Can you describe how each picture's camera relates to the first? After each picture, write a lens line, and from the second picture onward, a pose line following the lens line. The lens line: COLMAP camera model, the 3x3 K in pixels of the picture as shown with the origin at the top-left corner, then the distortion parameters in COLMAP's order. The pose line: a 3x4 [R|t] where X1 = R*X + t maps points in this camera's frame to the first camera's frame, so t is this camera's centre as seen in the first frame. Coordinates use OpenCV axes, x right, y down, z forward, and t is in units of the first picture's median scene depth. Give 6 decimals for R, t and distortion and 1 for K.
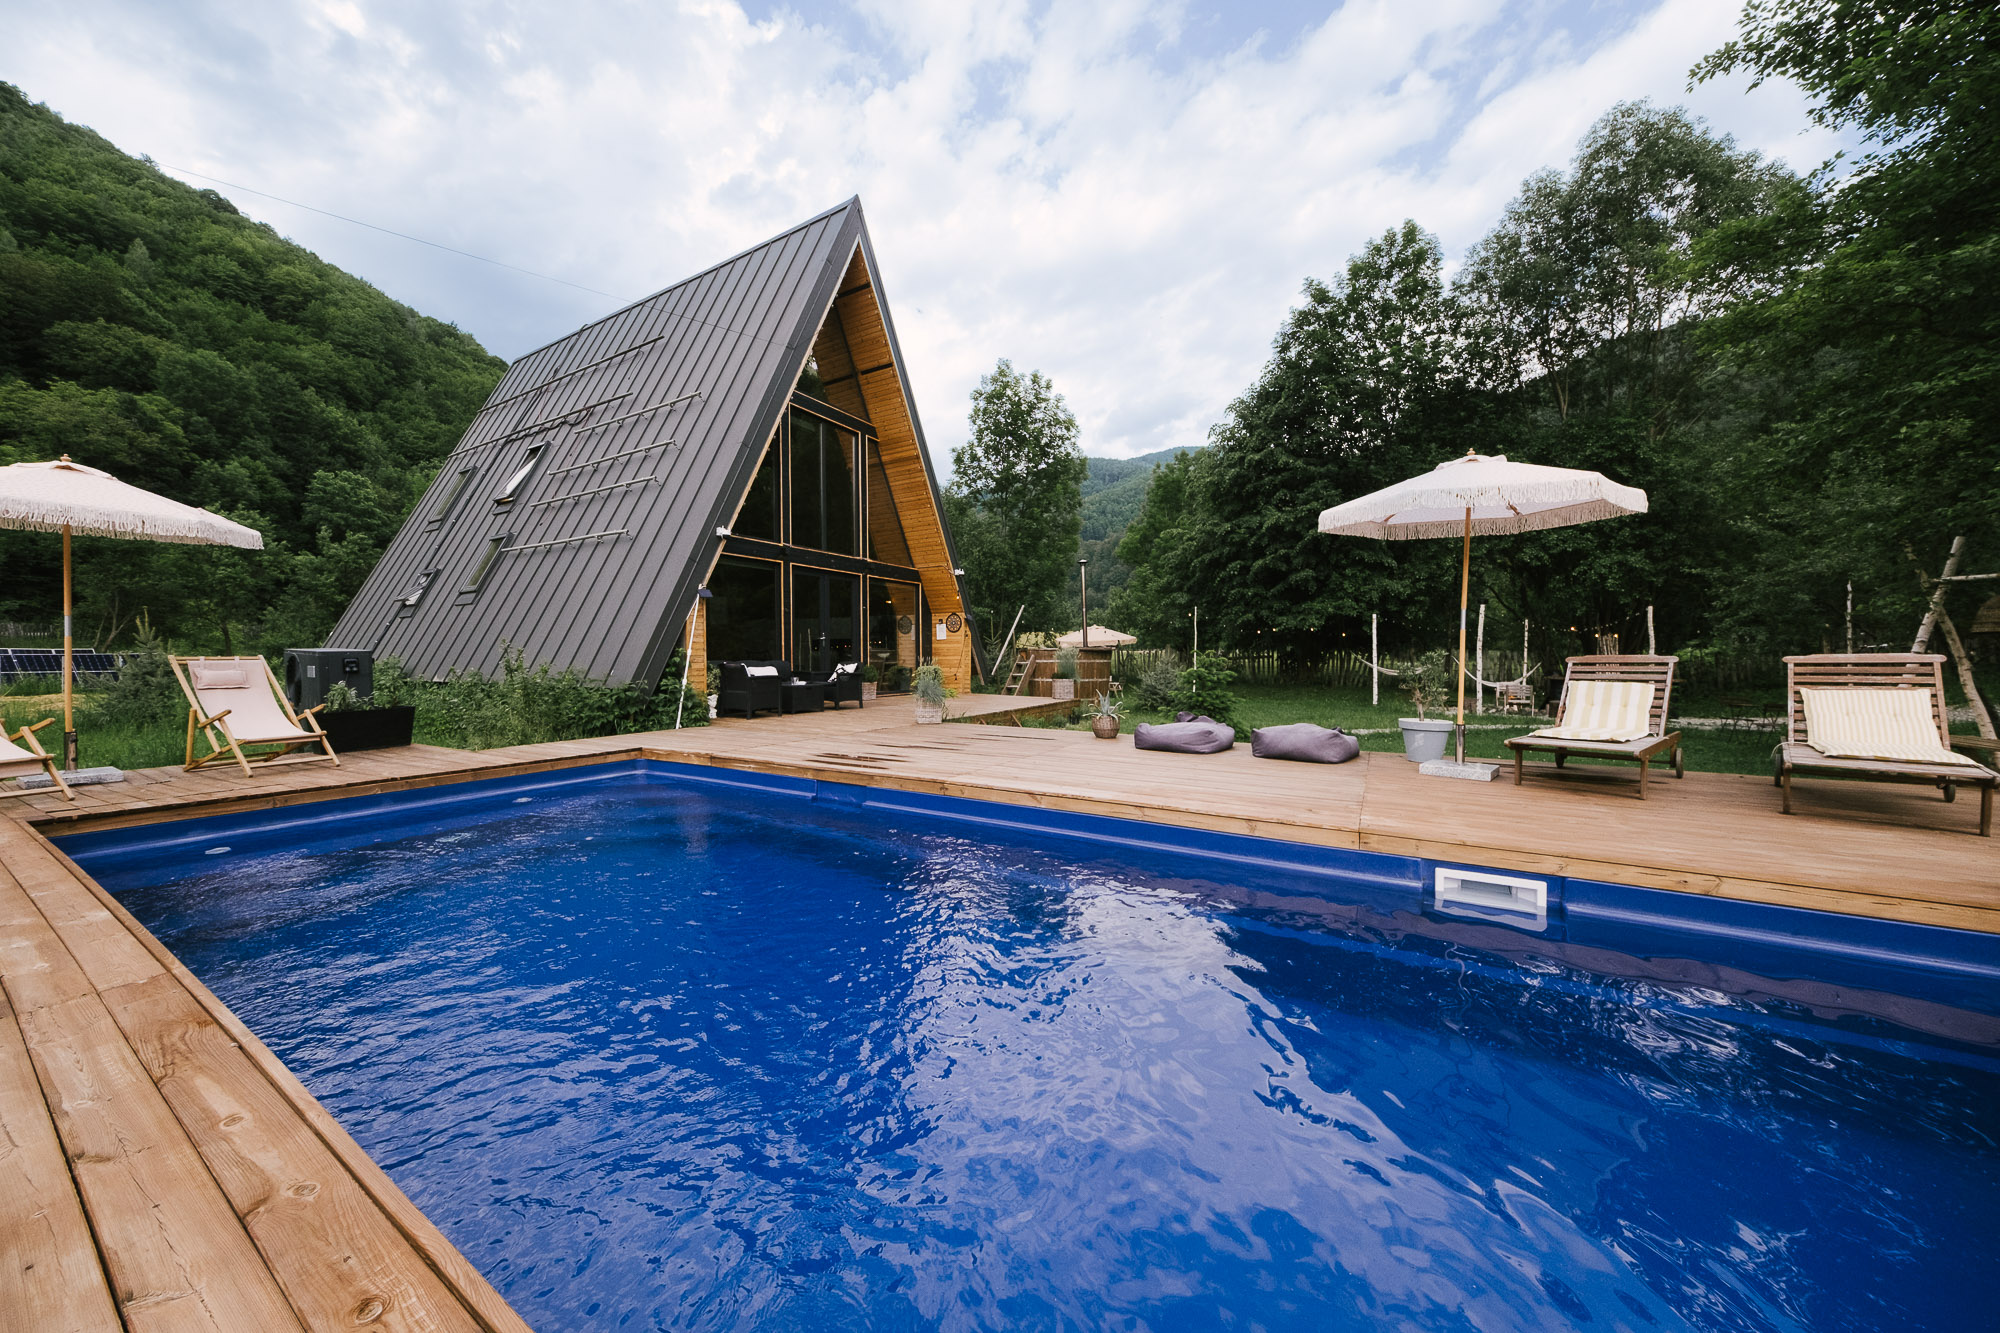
lens RADIAL K [[665.0, 0, 980.6], [0, 665.0, 668.5], [0, 0, 1]] dist [-0.005295, 0.000899]
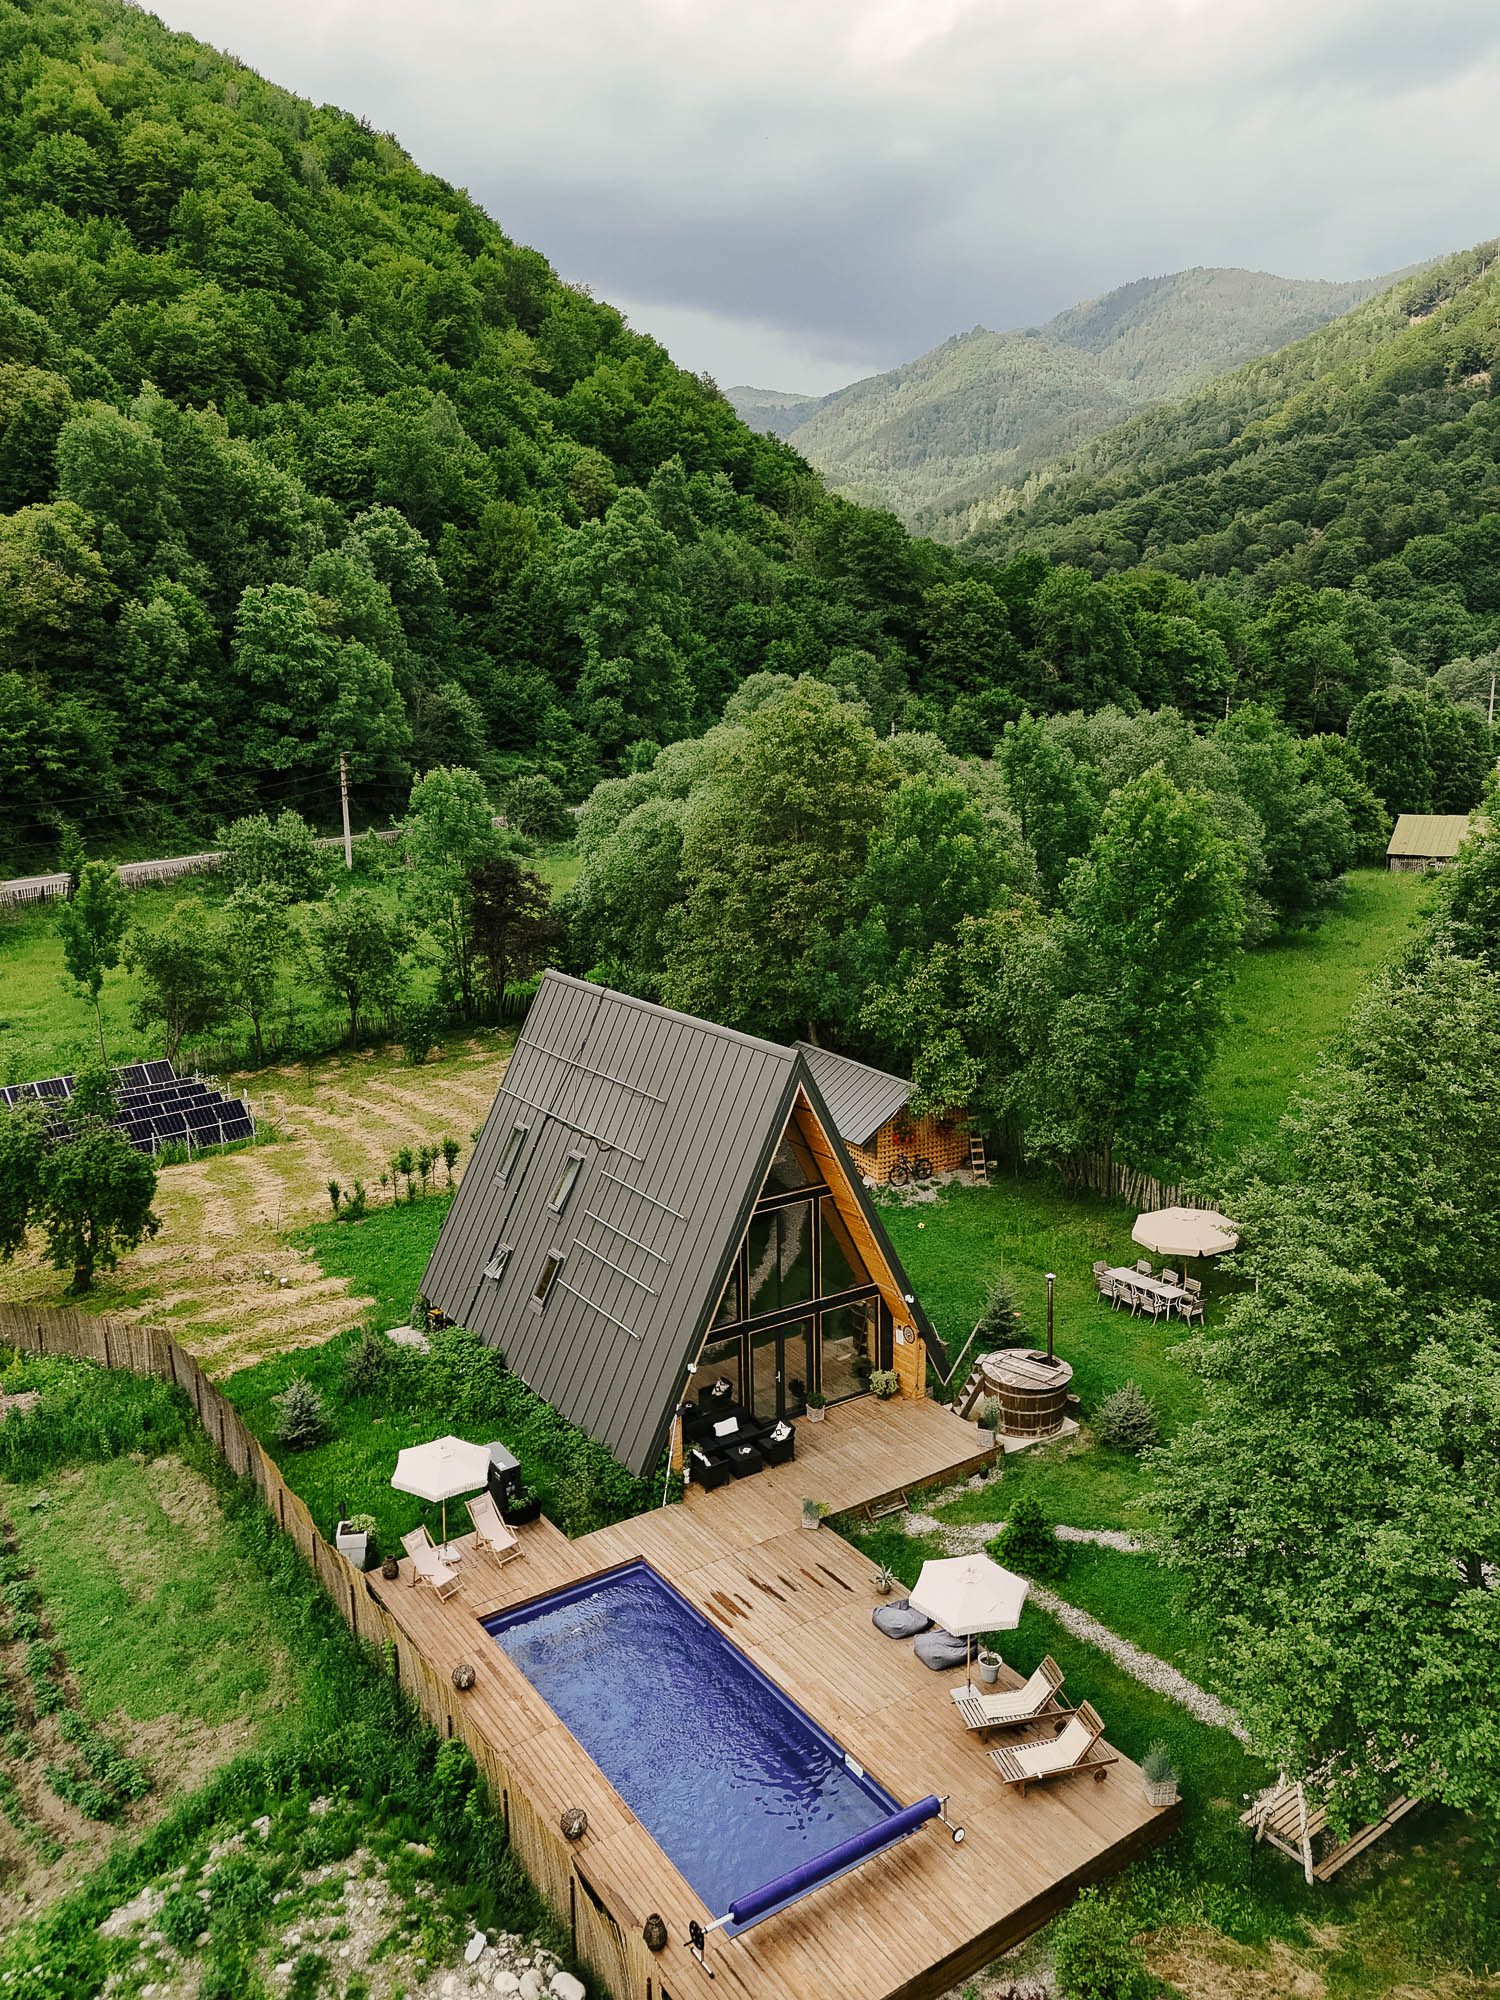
lens RADIAL K [[1468.4, 0, 743.8], [0, 1468.4, 995.4], [0, 0, 1]] dist [0.059824, -0.052599]
pose [[0.905692, 0.077908, -0.416716, 0.121936], [0.003556, 0.981538, 0.191234, -0.194584], [0.423921, -0.174681, 0.888694, -0.207197]]
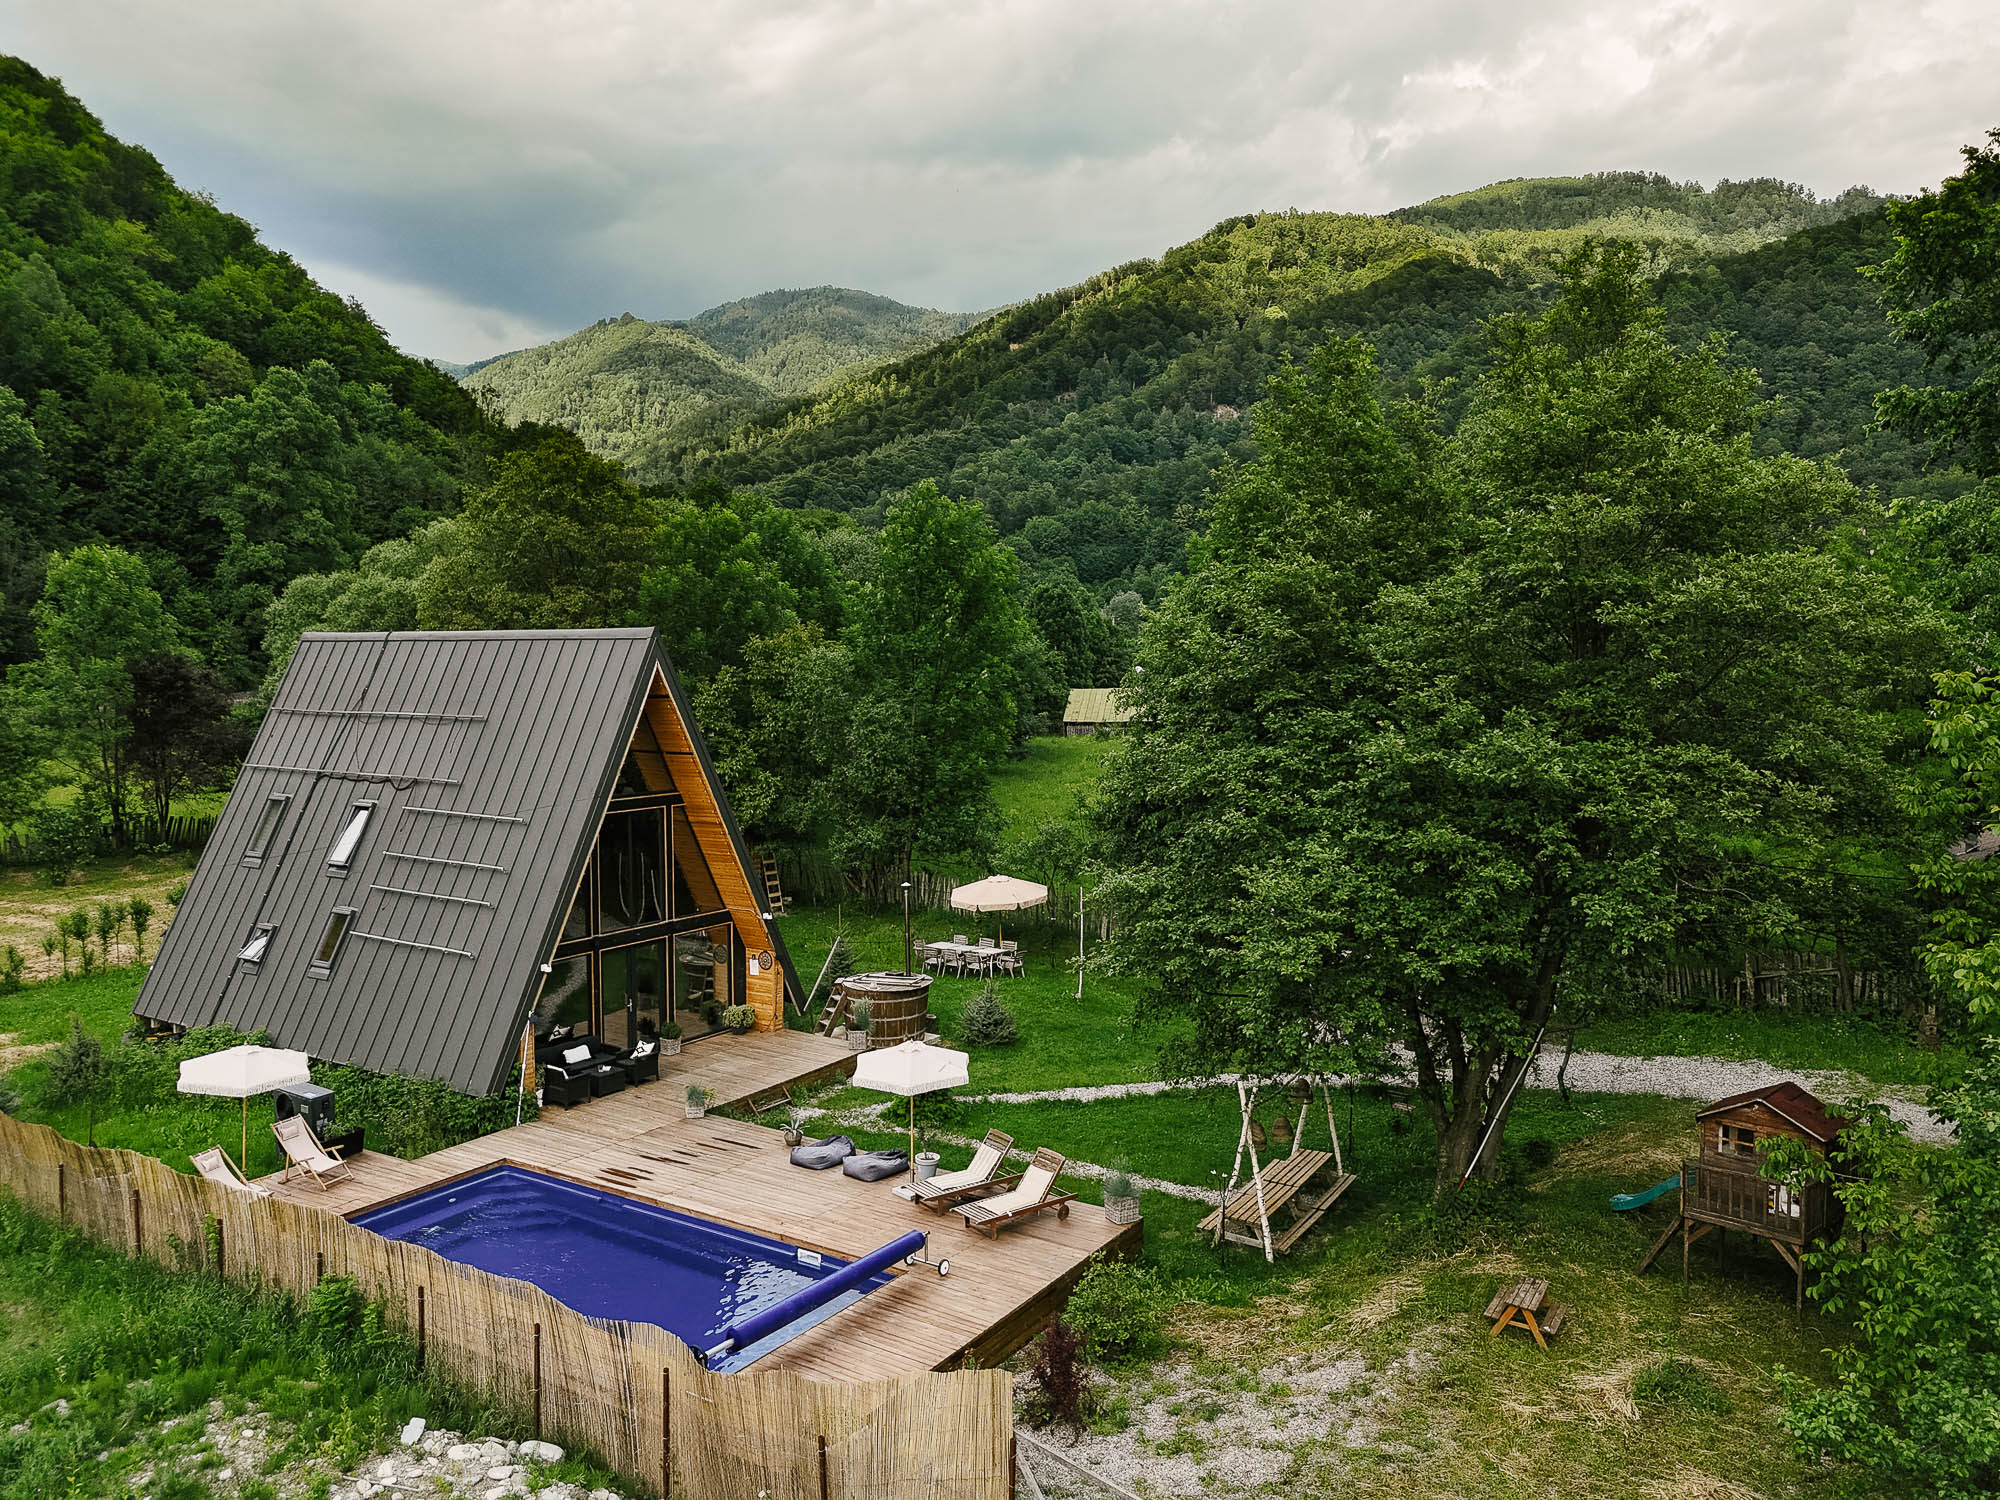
lens RADIAL K [[1468.4, 0, 1007.6], [0, 1468.4, 743.9], [0, 0, 1]] dist [0.059824, -0.052599]
pose [[0.999242, 0.002927, -0.038811, 0.075989], [-0.001255, 0.999072, 0.043046, -0.090941], [0.038901, -0.042965, 0.998319, -0.222323]]
